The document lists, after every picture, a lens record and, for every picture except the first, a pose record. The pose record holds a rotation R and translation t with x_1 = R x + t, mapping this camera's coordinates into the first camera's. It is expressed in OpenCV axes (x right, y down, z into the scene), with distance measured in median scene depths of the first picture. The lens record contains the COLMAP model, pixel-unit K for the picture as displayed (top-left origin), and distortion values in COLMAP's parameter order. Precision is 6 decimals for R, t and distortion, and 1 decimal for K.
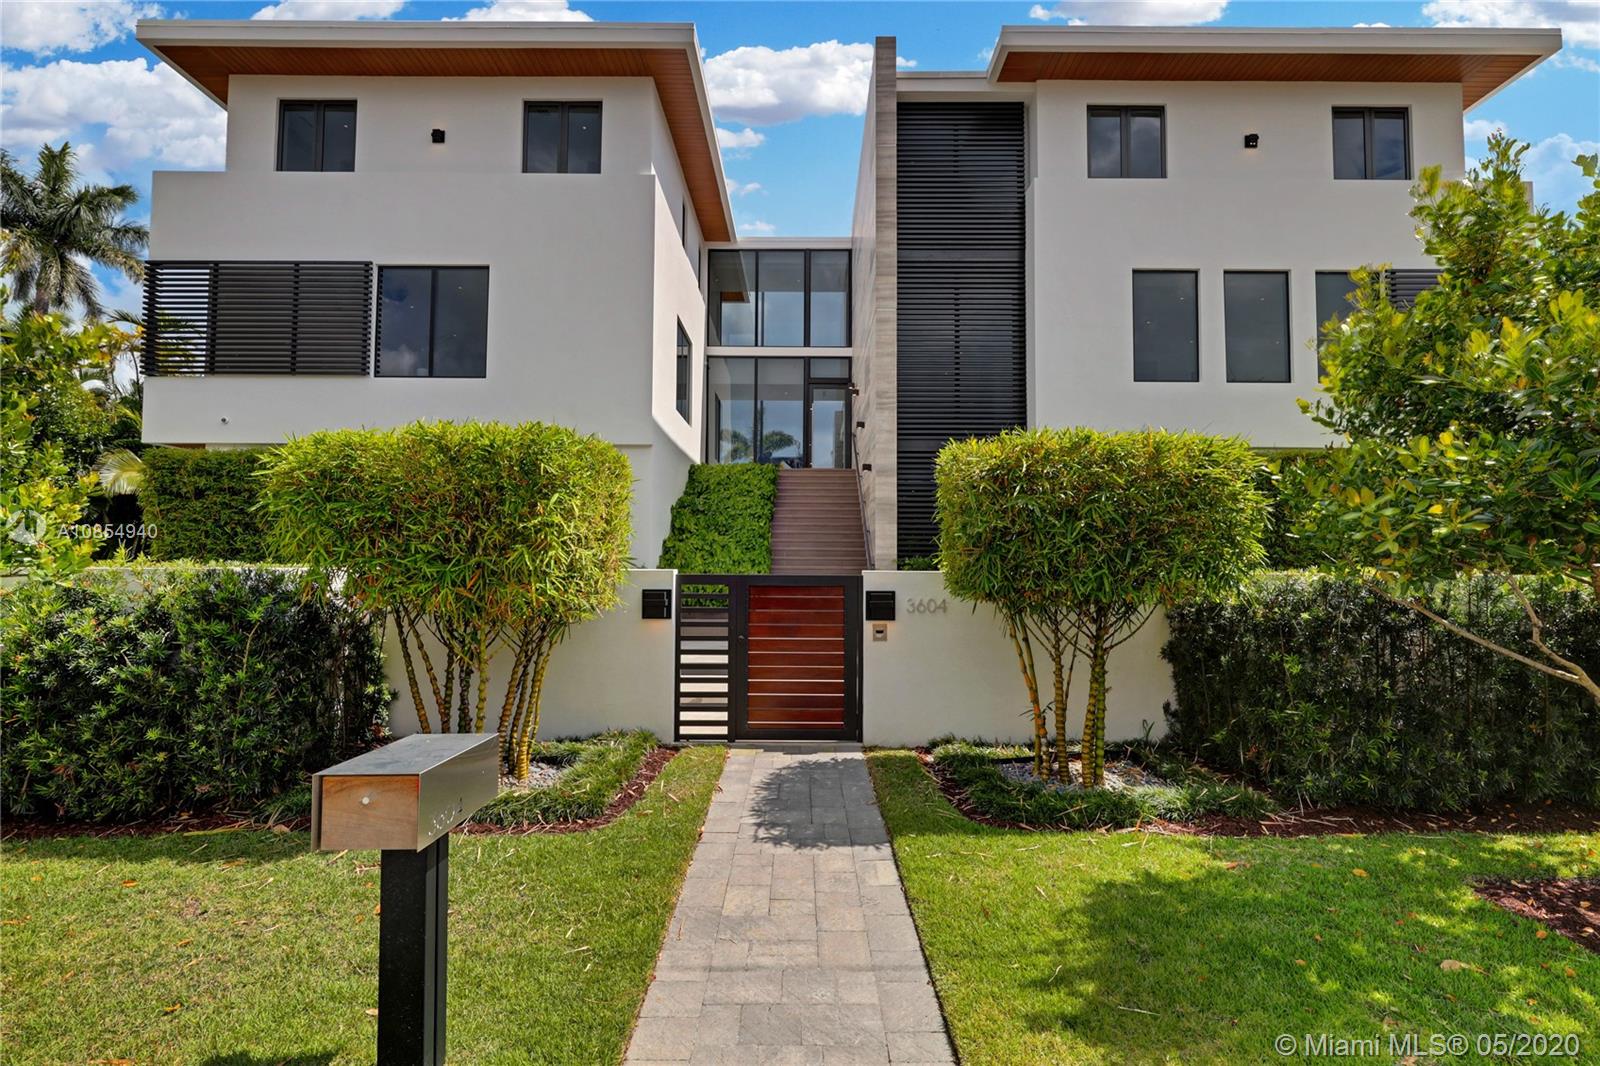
lens RADIAL K [[723.2, 0, 801.8], [0, 723.2, 540.0], [0, 0, 1]] dist [0.001852, 0.000415]
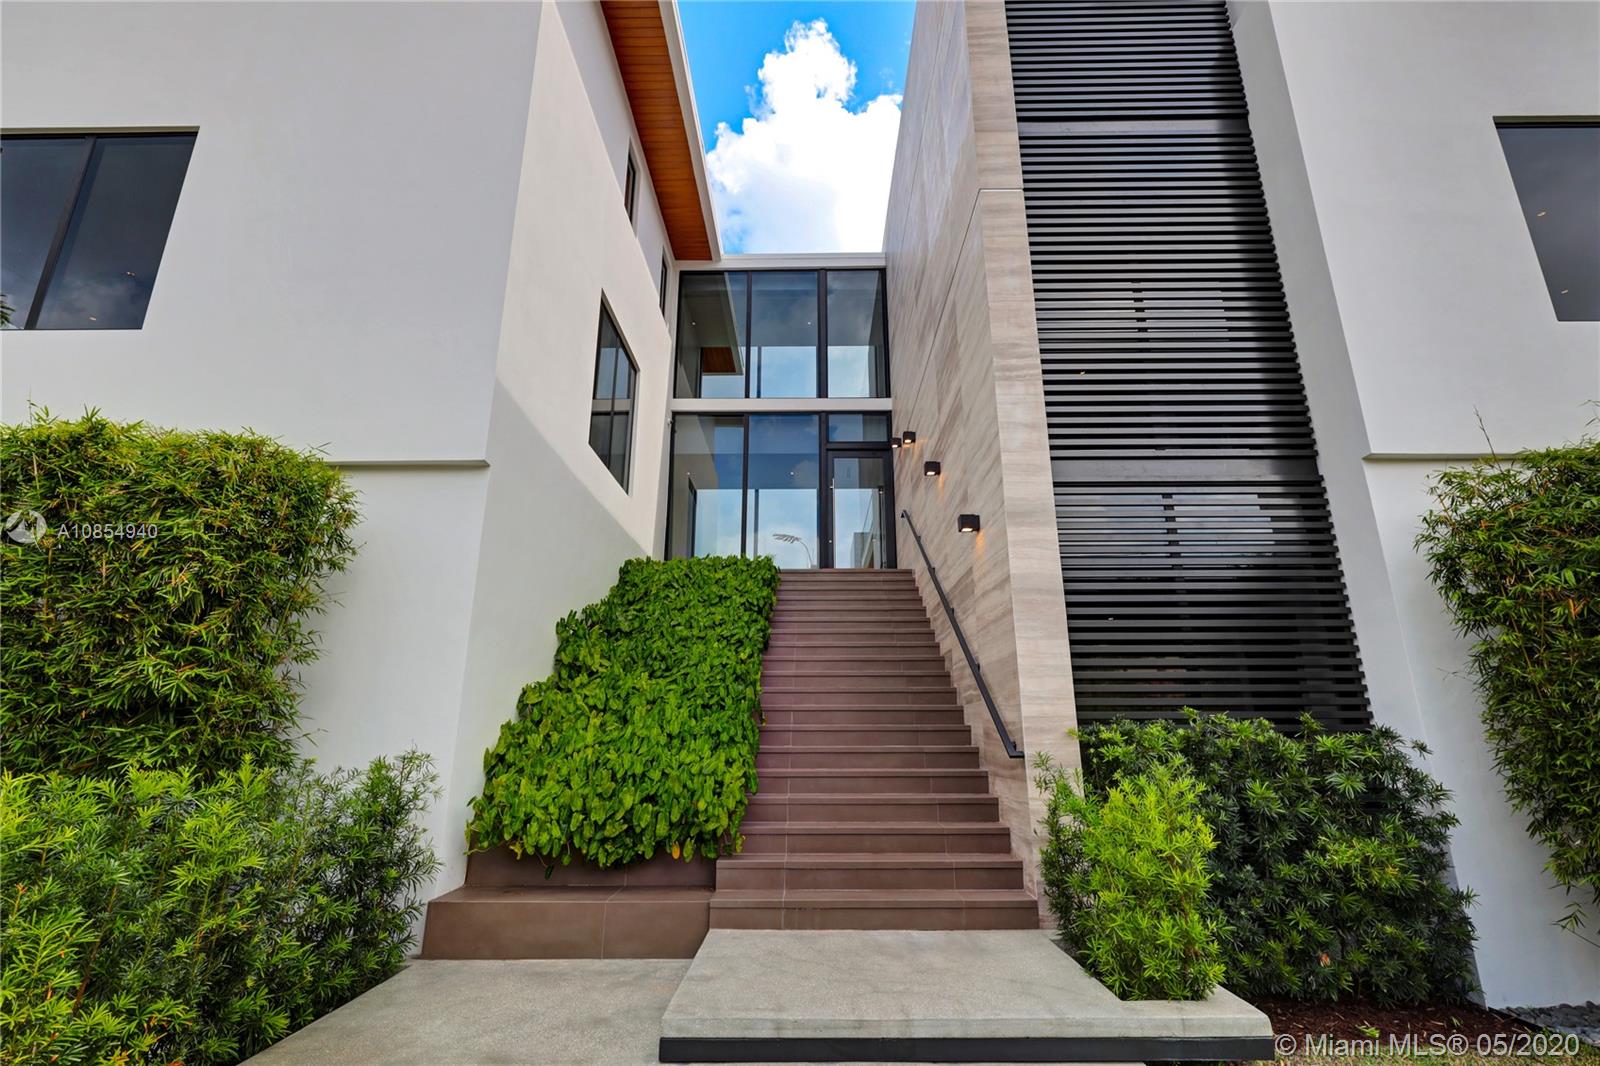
lens RADIAL K [[723.2, 0, 806.5], [0, 723.2, 535.7], [0, 0, 1]] dist [0.001852, 0.000415]
pose [[0.999970, -0.007720, -0.000146, -0.010381], [0.007495, 0.974974, -0.222191, 0.007350], [0.001857, 0.222184, 0.975003, 0.449651]]
